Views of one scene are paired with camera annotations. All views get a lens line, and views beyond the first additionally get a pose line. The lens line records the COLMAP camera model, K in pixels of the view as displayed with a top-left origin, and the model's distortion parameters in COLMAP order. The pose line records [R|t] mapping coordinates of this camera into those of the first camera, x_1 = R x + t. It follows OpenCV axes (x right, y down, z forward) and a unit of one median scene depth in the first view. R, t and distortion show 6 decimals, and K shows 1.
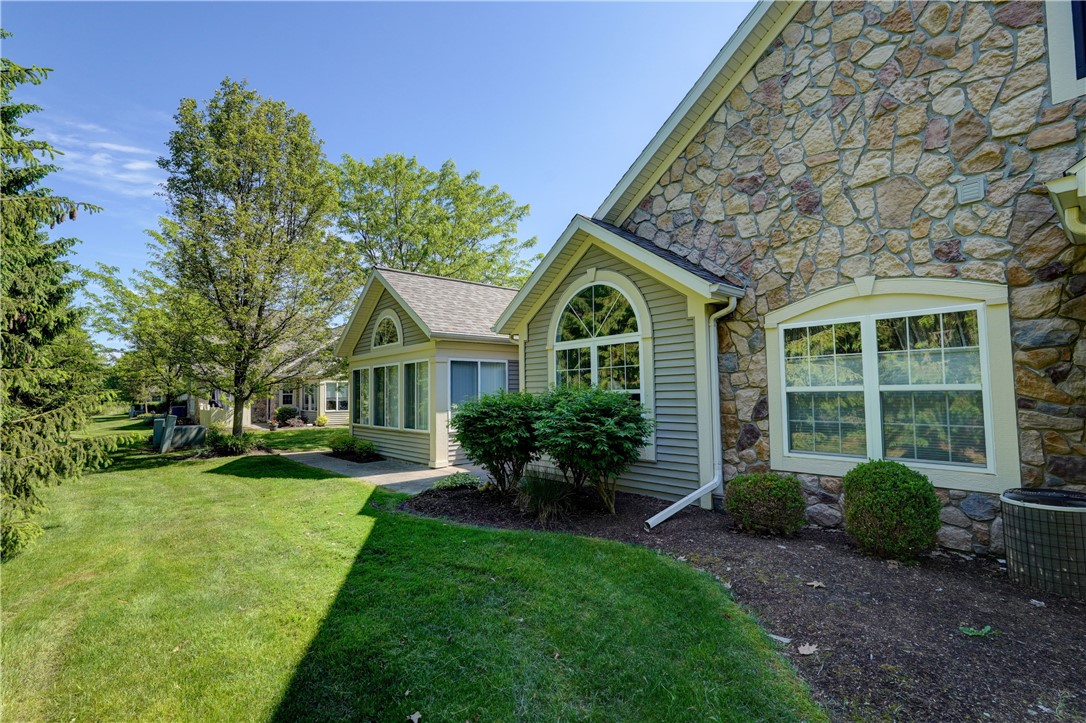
lens RADIAL K [[502.8, 0, 543.0], [0, 502.8, 361.5], [0, 0, 1]] dist [-0.001180, -0.000191]
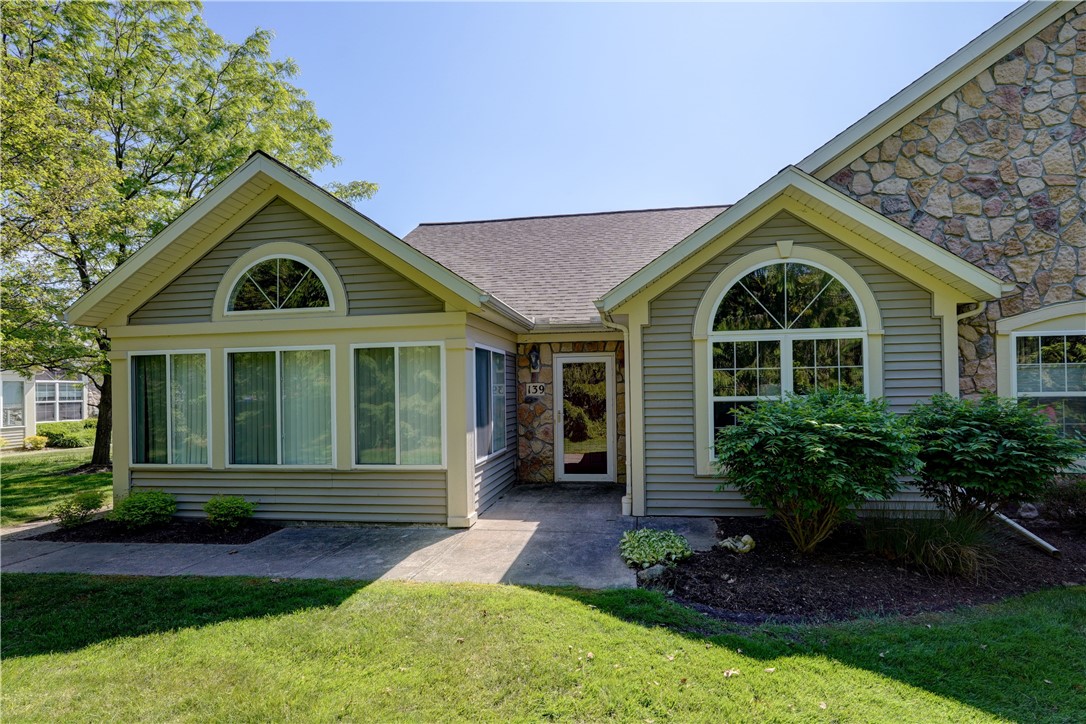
lens RADIAL K [[485.3, 0, 542.7], [0, 485.3, 393.8], [0, 0, 1]] dist [-0.002379, 0.000060]
pose [[0.752524, 0.005276, 0.658544, -0.871287], [-0.036852, 0.998738, 0.034109, 0.052533], [-0.657533, -0.049936, 0.751769, 0.846345]]
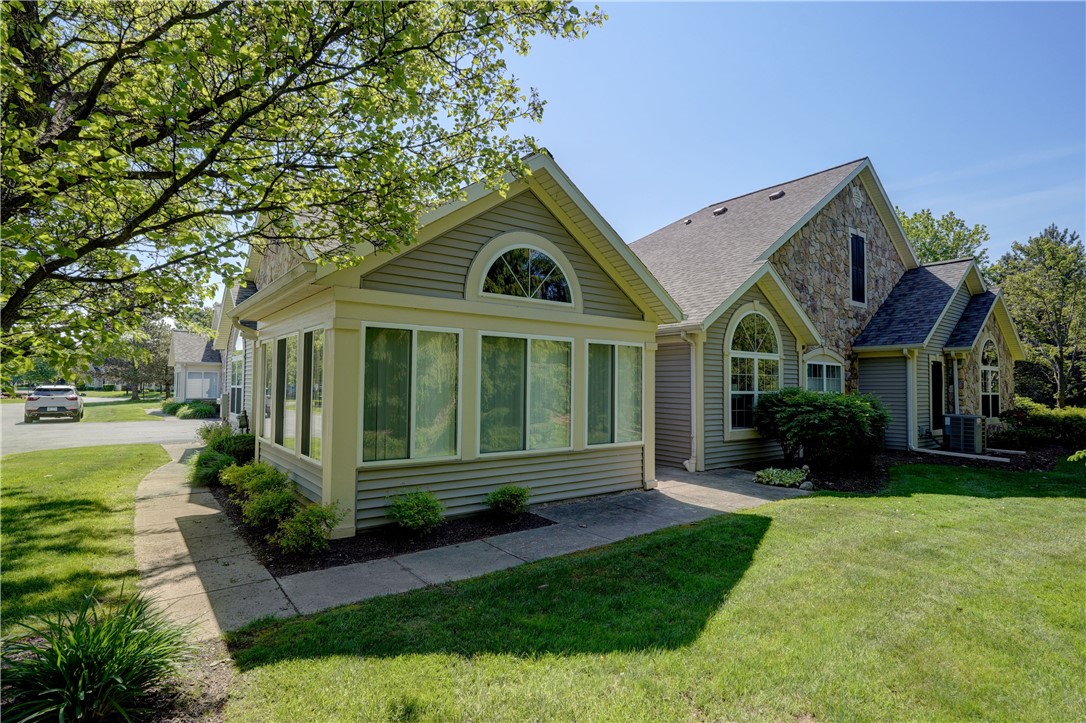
lens RADIAL K [[555.5, 0, 543.0], [0, 555.5, 361.5], [0, 0, 1]] dist [0.014313, 0.000012]
pose [[0.062130, 0.062566, 0.996105, -1.793385], [-0.072743, 0.995663, -0.058001, 0.132779], [-0.995414, -0.068856, 0.066411, 1.848153]]
